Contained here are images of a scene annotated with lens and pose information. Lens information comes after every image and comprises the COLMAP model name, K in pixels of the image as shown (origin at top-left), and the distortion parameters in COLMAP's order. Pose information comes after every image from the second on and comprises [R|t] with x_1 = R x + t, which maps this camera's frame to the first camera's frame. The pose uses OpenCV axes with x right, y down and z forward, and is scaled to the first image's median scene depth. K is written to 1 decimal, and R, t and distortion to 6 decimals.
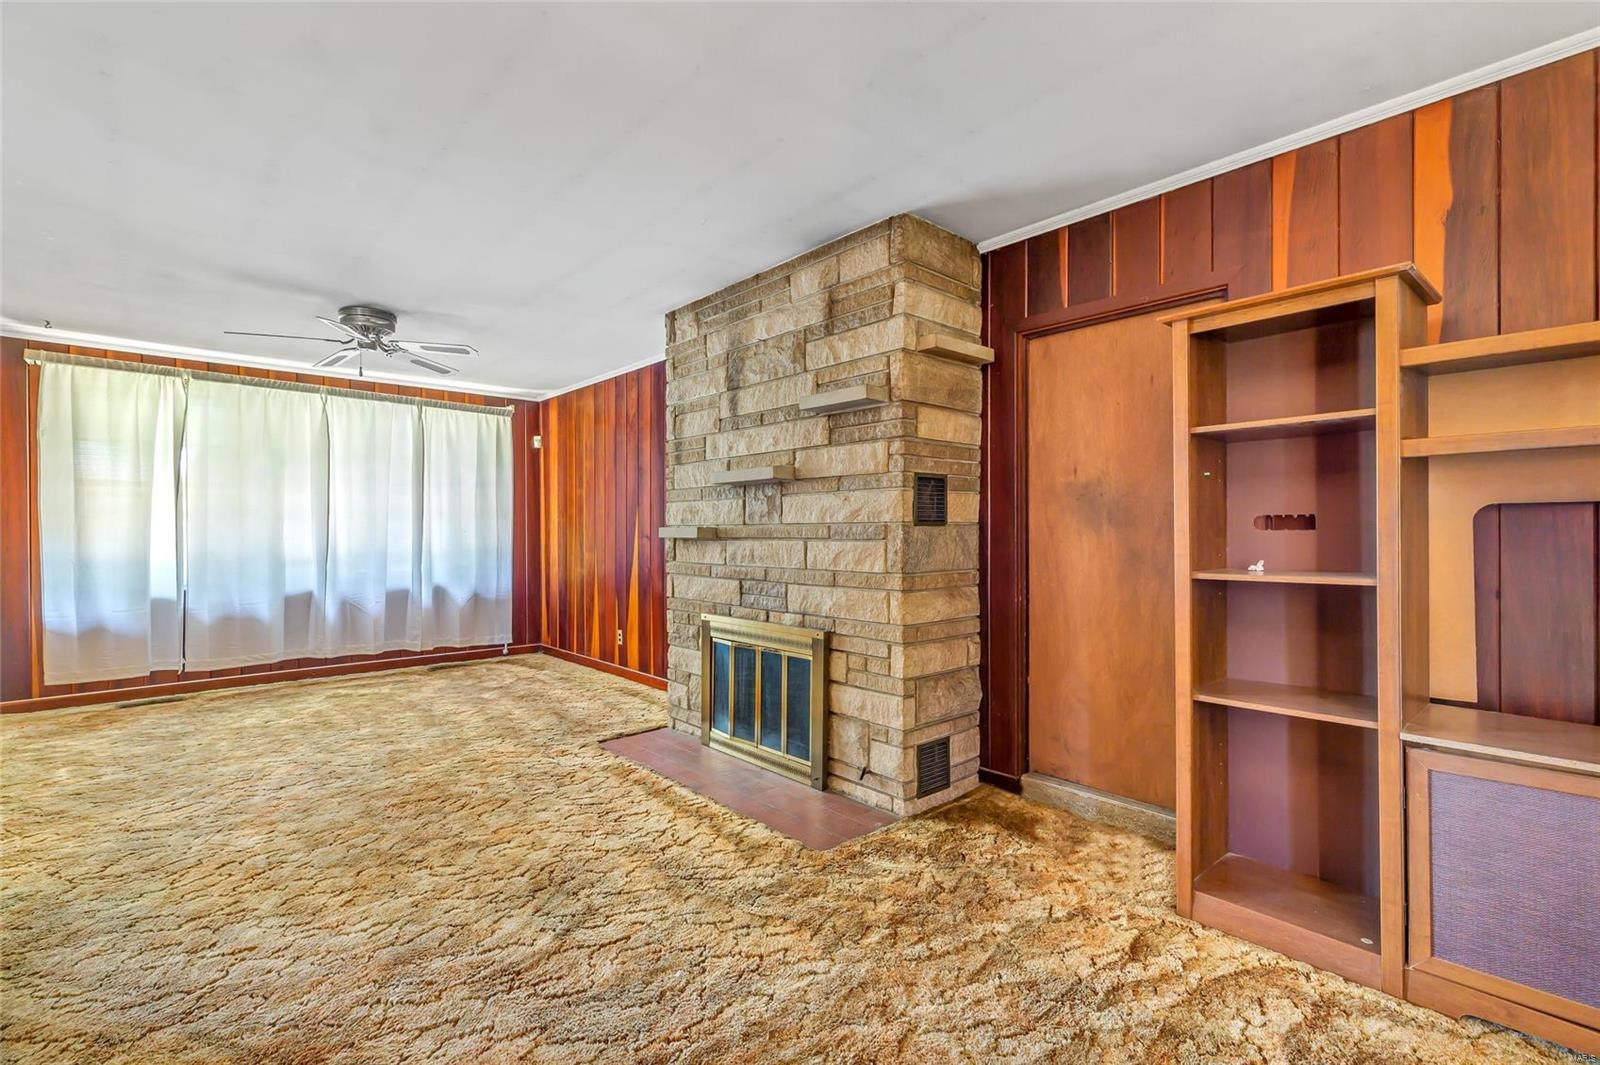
lens RADIAL K [[725.7, 0, 799.7], [0, 725.7, 530.8], [0, 0, 1]] dist [0.006416, 0.000740]
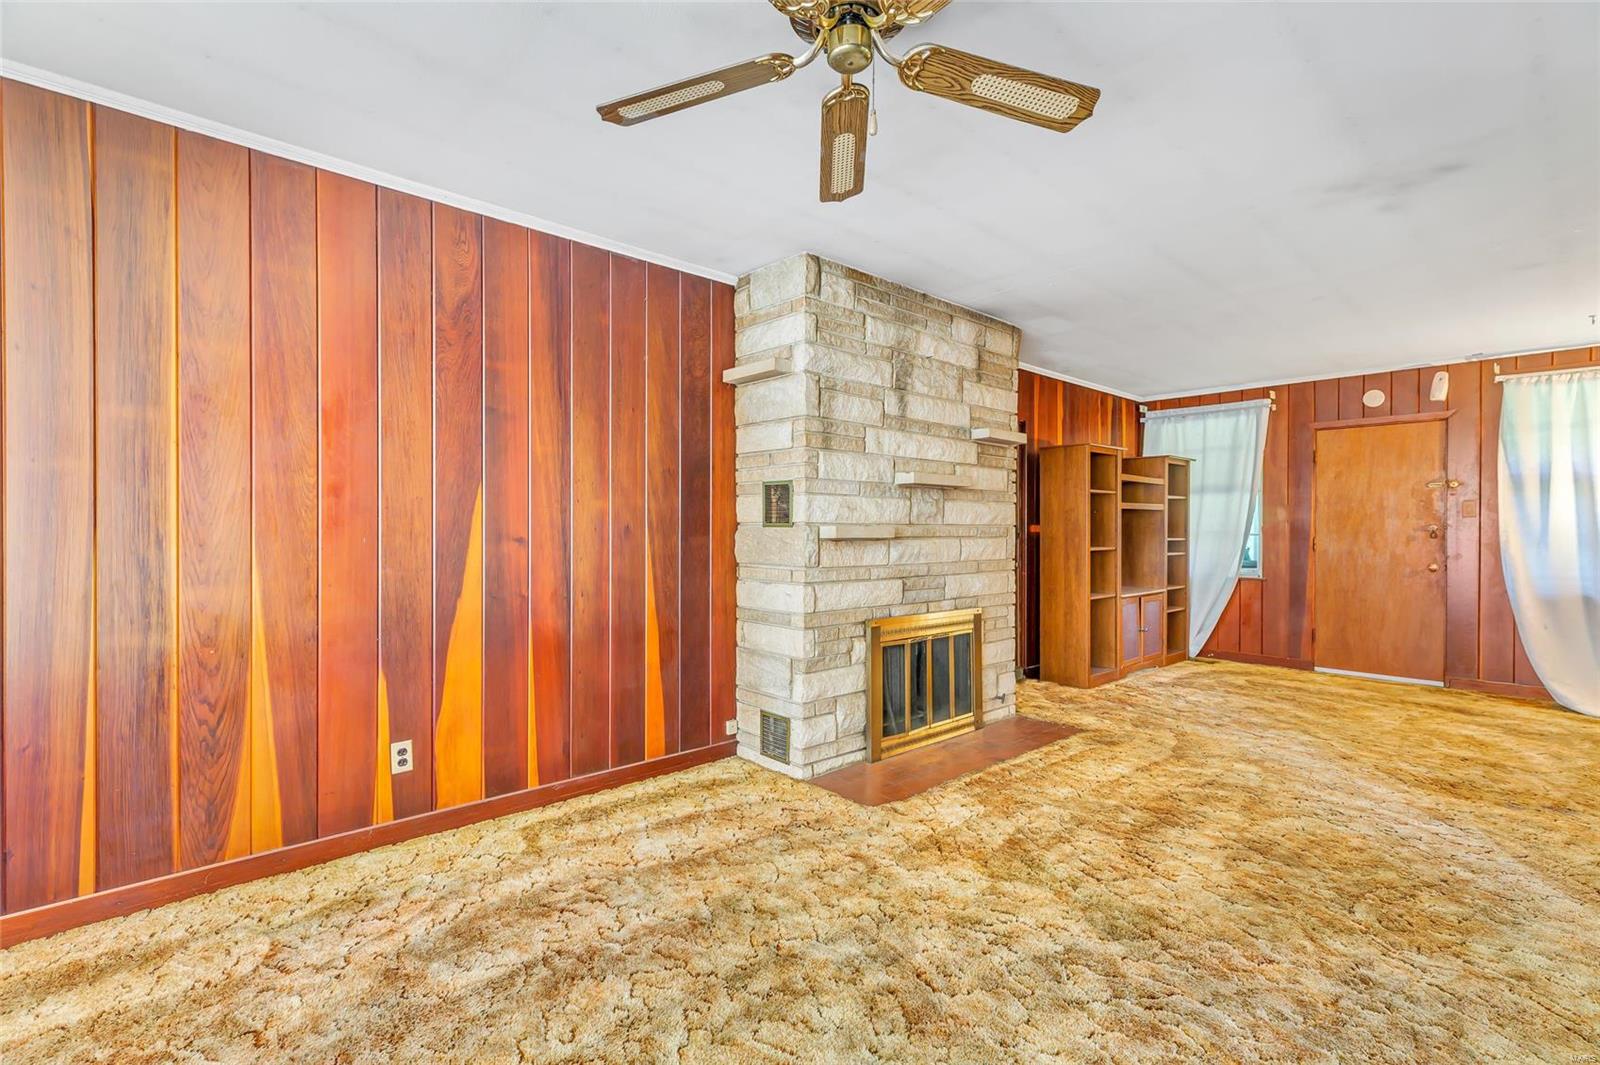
lens RADIAL K [[725.7, 0, 806.3], [0, 725.7, 524.9], [0, 0, 1]] dist [0.006416, 0.000740]
pose [[-0.020424, 0.003027, 0.999787, -1.170766], [-0.008027, 0.999963, -0.003191, -0.003606], [-0.999759, -0.008091, -0.020399, 1.232635]]
